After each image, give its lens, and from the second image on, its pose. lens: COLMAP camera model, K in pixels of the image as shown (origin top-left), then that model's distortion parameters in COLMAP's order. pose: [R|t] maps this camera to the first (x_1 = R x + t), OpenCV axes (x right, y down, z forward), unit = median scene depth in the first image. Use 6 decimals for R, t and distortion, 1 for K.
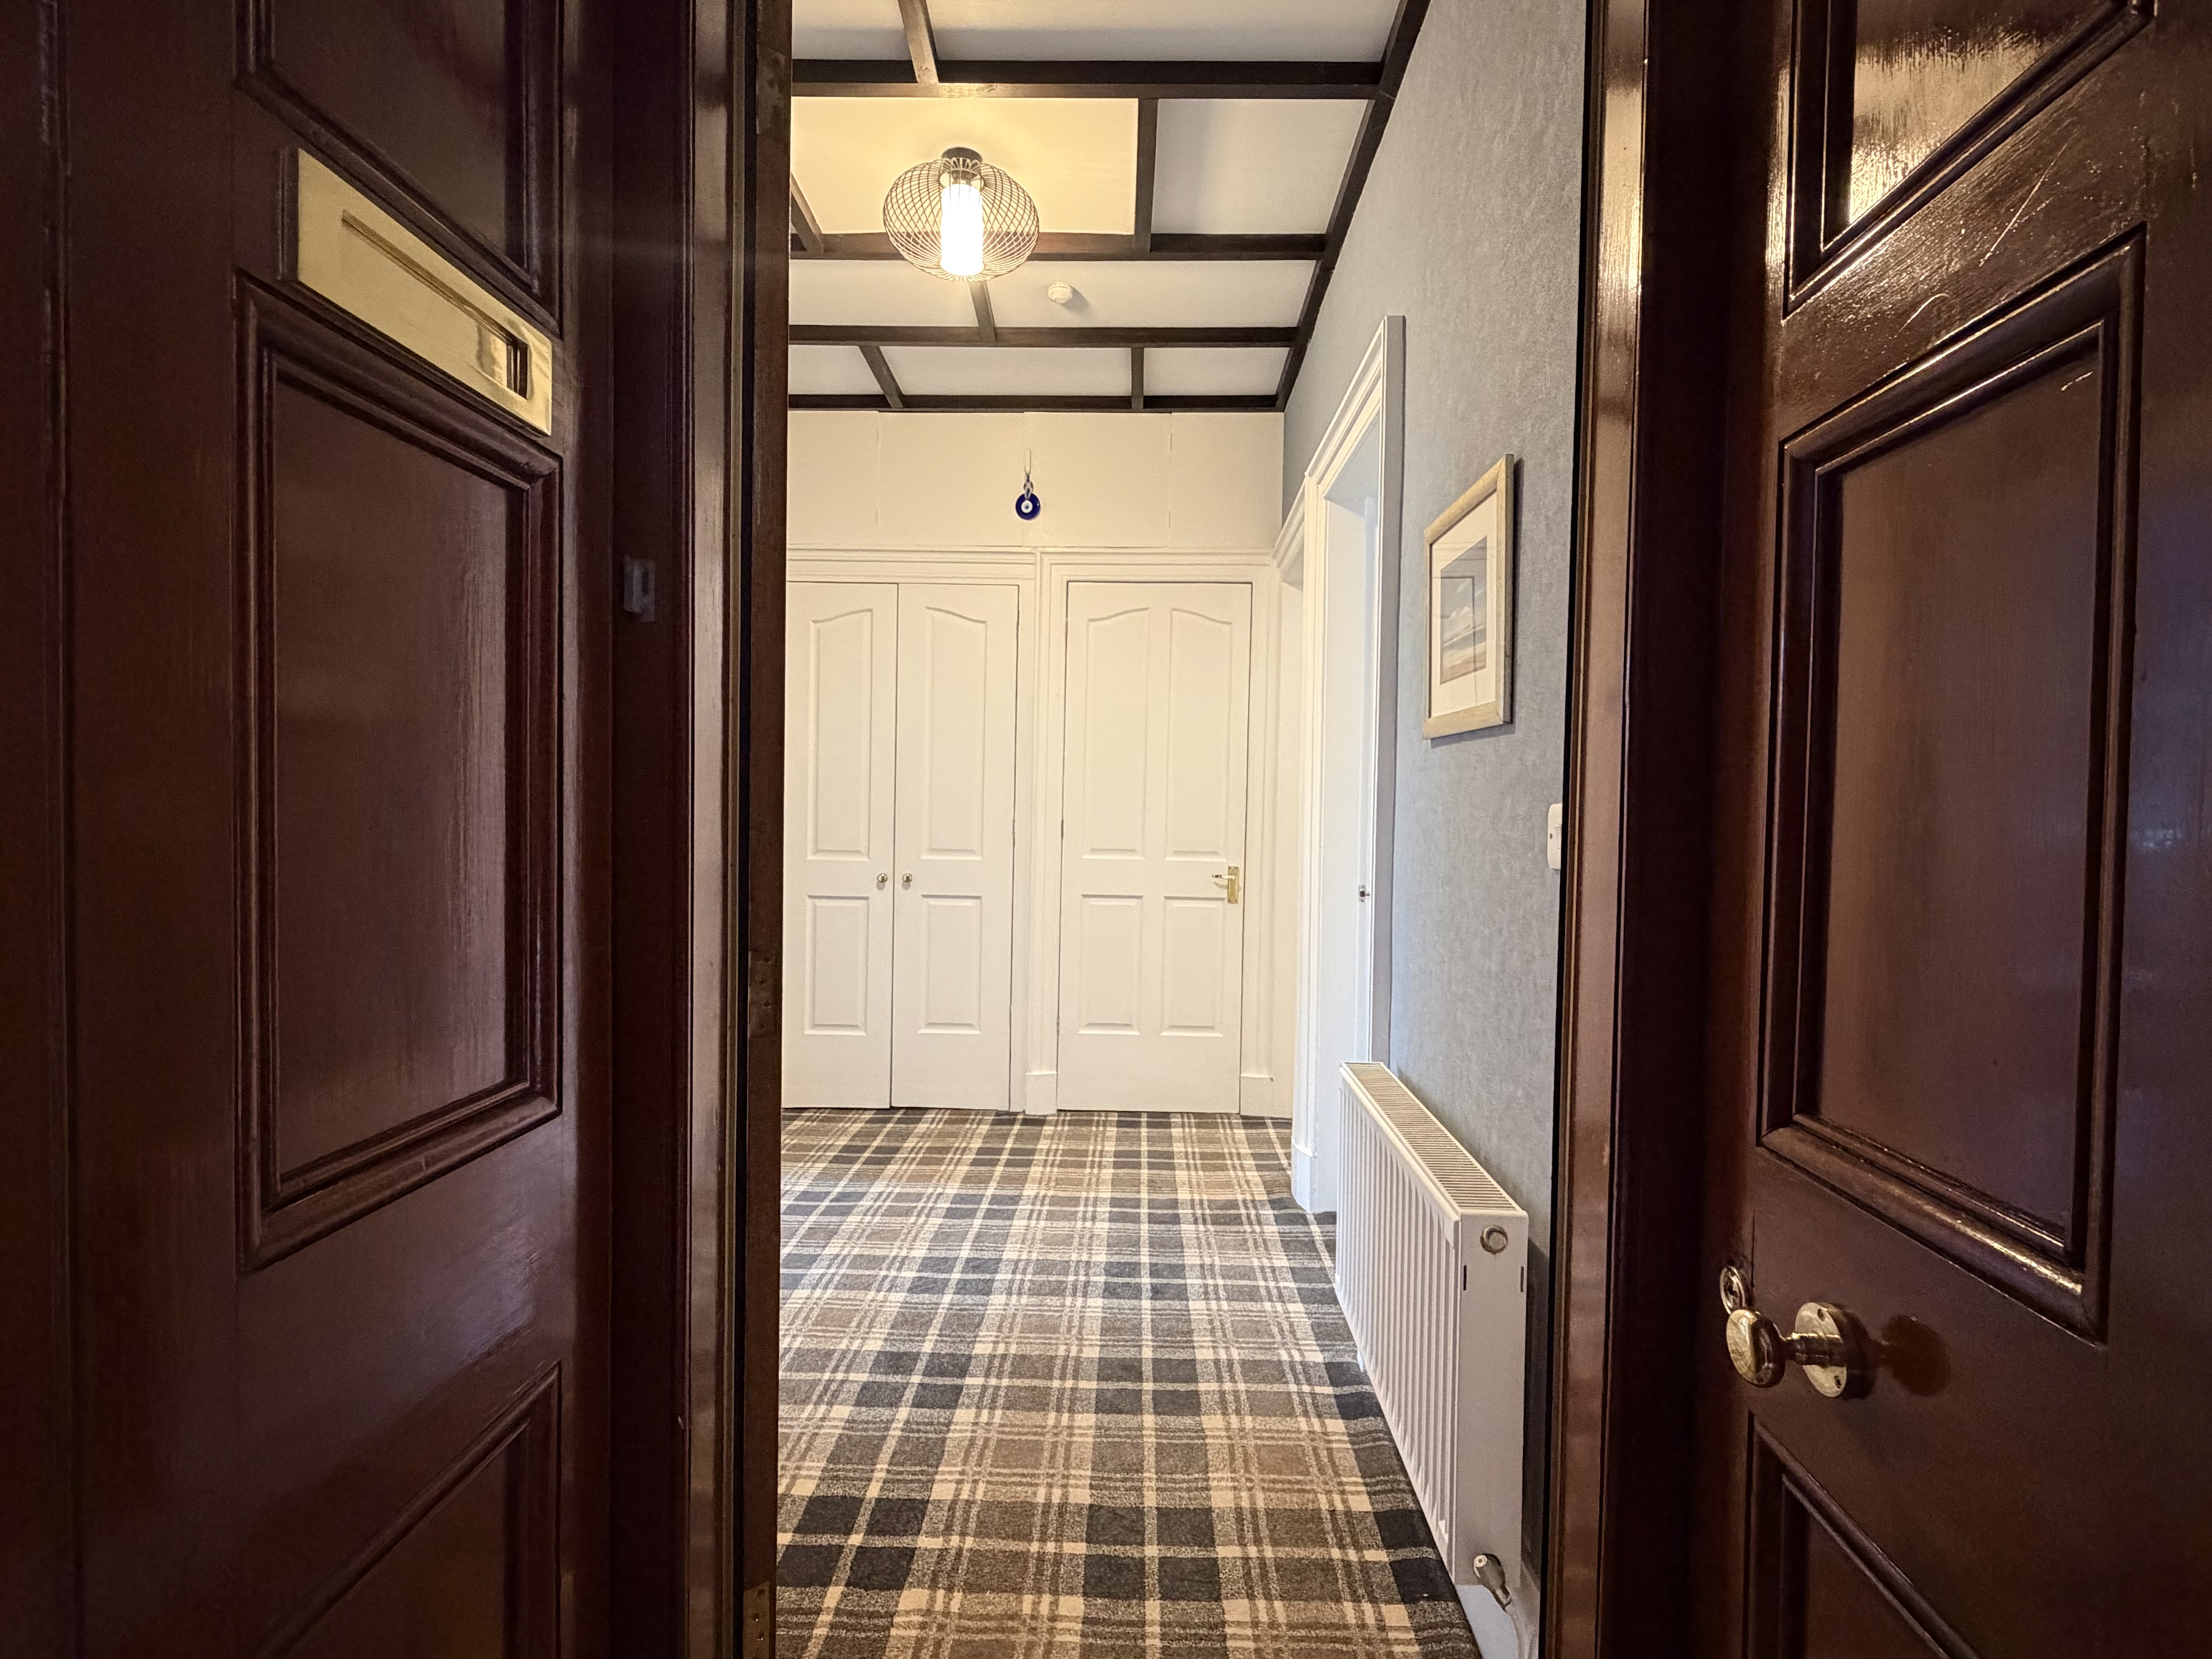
lens RADIAL K [[1048.2, 0, 1103.4], [0, 1048.2, 830.4], [0, 0, 1]] dist [0.001103, 0.000222]
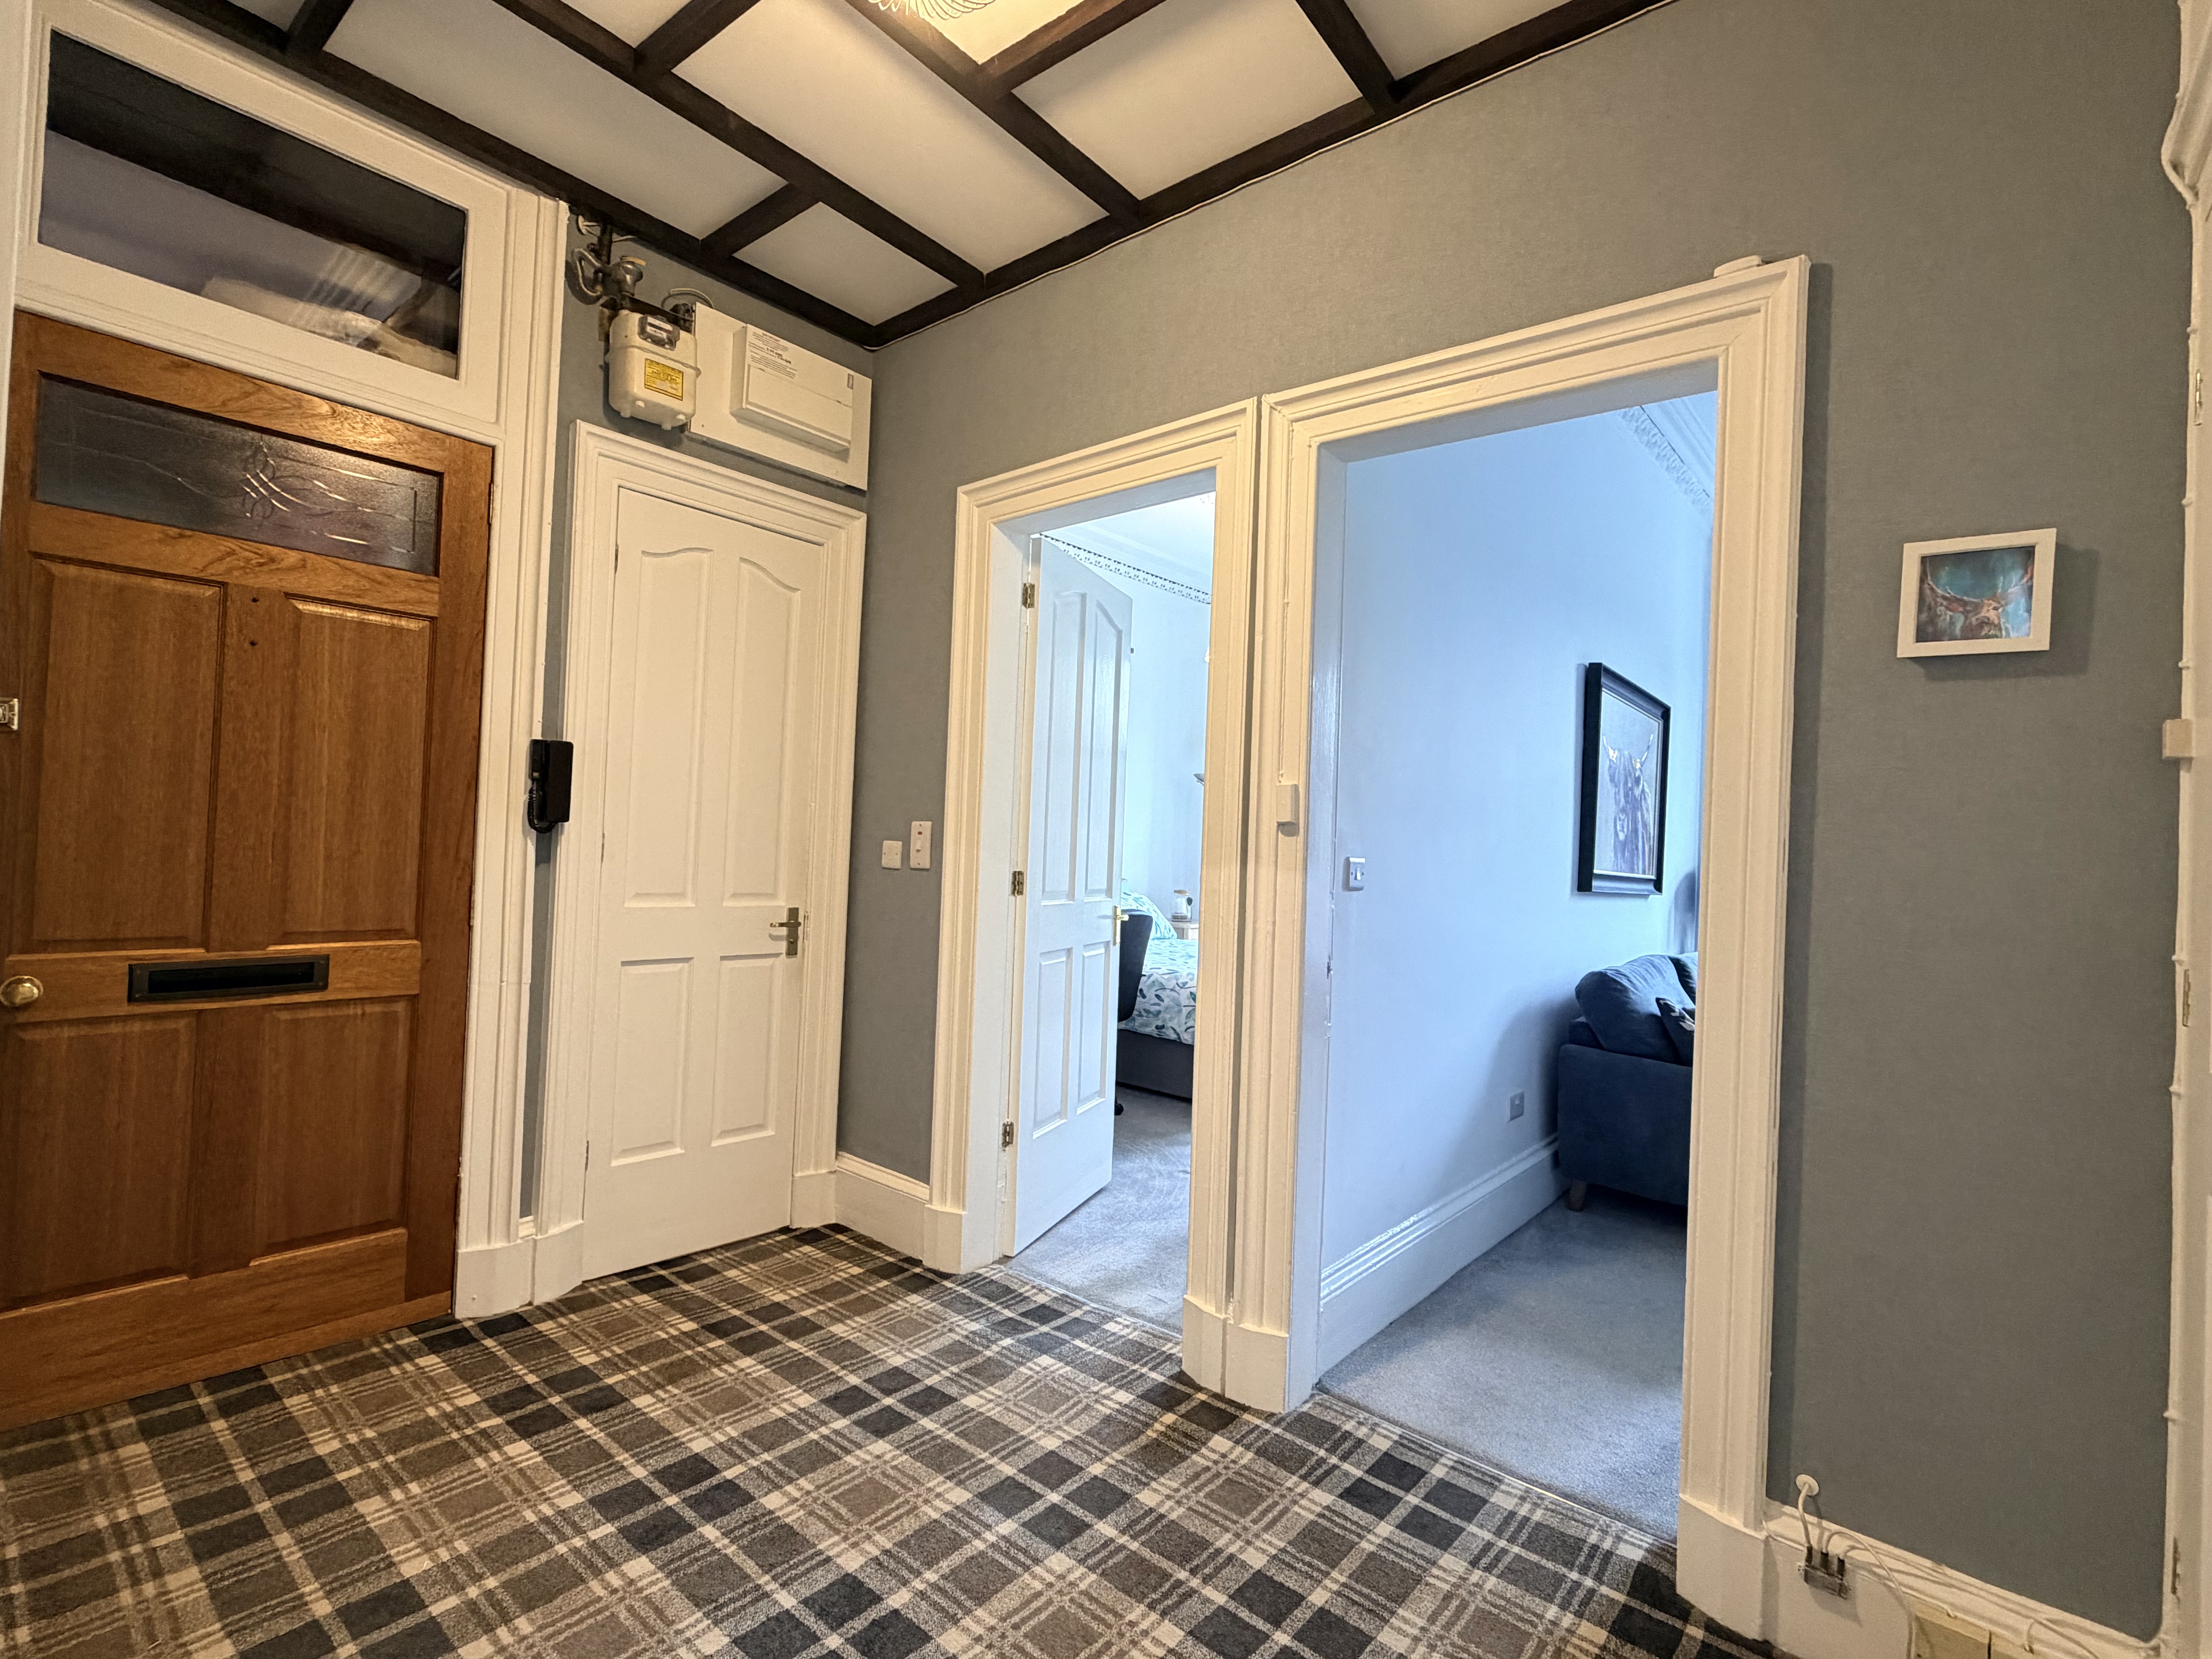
lens RADIAL K [[1048.2, 0, 1103.4], [0, 1048.2, 830.4], [0, 0, 1]] dist [0.001103, 0.000222]
pose [[0.618024, 0.014860, 0.786018, -0.230772], [-0.014733, 0.999865, -0.007318, -0.014354], [-0.786021, -0.007058, 0.618160, 0.221948]]
